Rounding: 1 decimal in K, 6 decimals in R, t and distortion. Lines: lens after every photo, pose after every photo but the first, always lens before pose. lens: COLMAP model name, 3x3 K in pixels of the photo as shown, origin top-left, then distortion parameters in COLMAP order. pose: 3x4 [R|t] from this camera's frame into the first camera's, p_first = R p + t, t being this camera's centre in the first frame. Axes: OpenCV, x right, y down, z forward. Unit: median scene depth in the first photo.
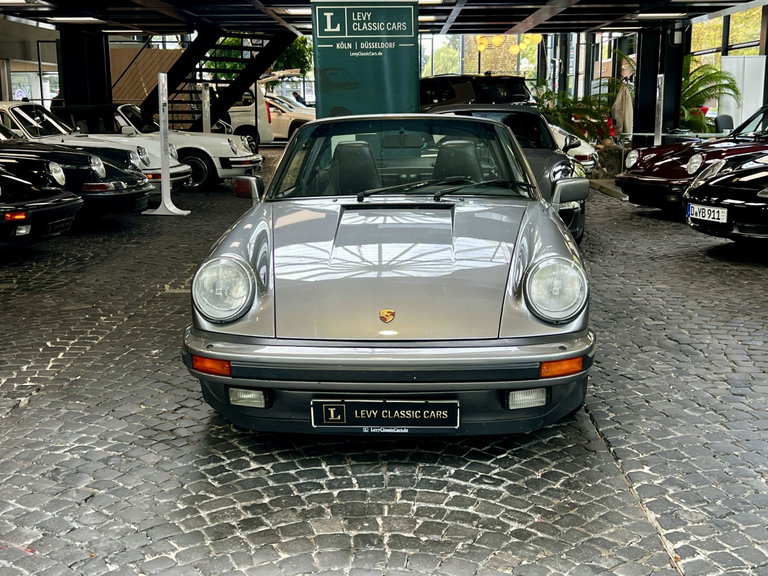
lens RADIAL K [[965.2, 0, 384.0], [0, 965.2, 288.0], [0, 0, 1]] dist [0.101181, -0.271539]
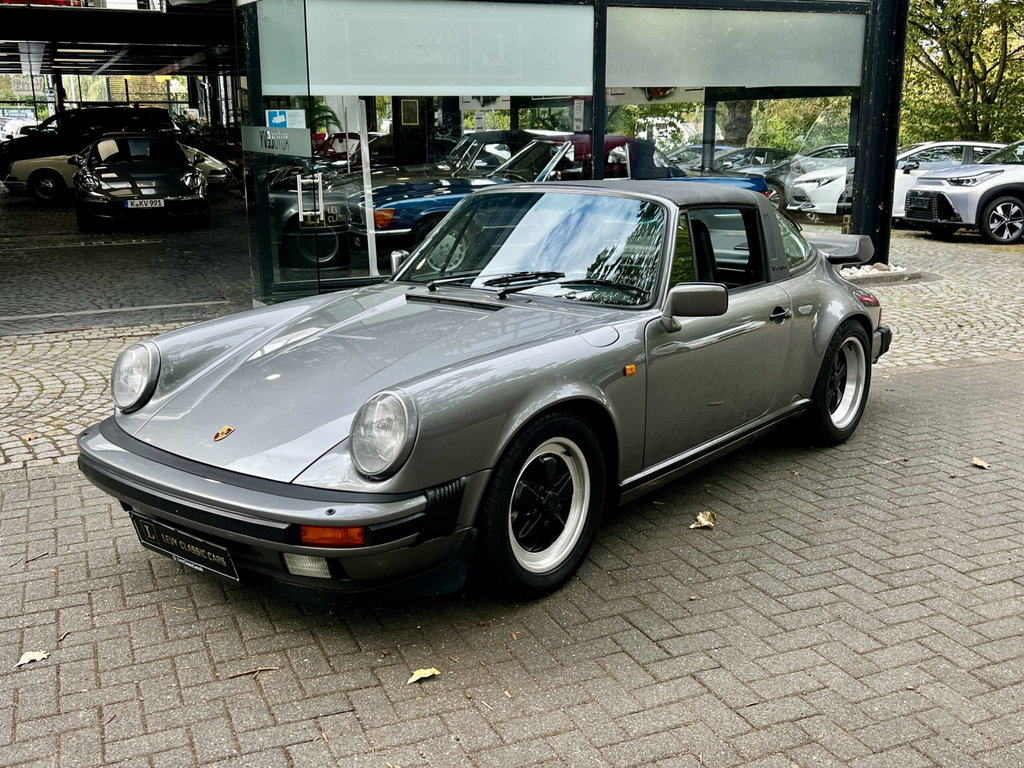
lens RADIAL K [[1053.3, 0, 512.0], [0, 1053.3, 384.0], [0, 0, 1]] dist [0.054618, -0.000543]
pose [[0.908200, -0.099257, 0.406597, -0.089523], [0.077866, 0.994582, 0.068868, 0.154784], [-0.411230, -0.030886, 0.911008, -0.905976]]
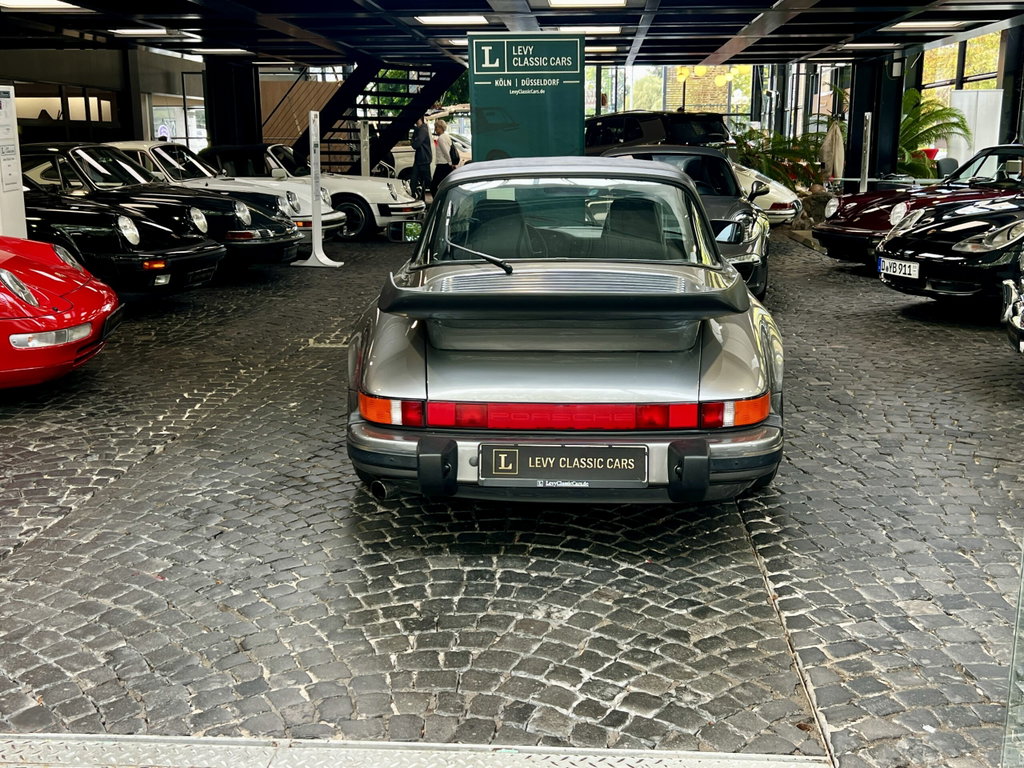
lens RADIAL K [[1108.5, 0, 512.0], [0, 1108.5, 384.0], [0, 0, 1]] dist [0.142256, -0.415003]
pose [[0.998340, 0.014640, -0.055699, 0.030623], [-0.013208, 0.999575, 0.025989, 0.009139], [0.056056, -0.025211, 0.998109, -0.069182]]
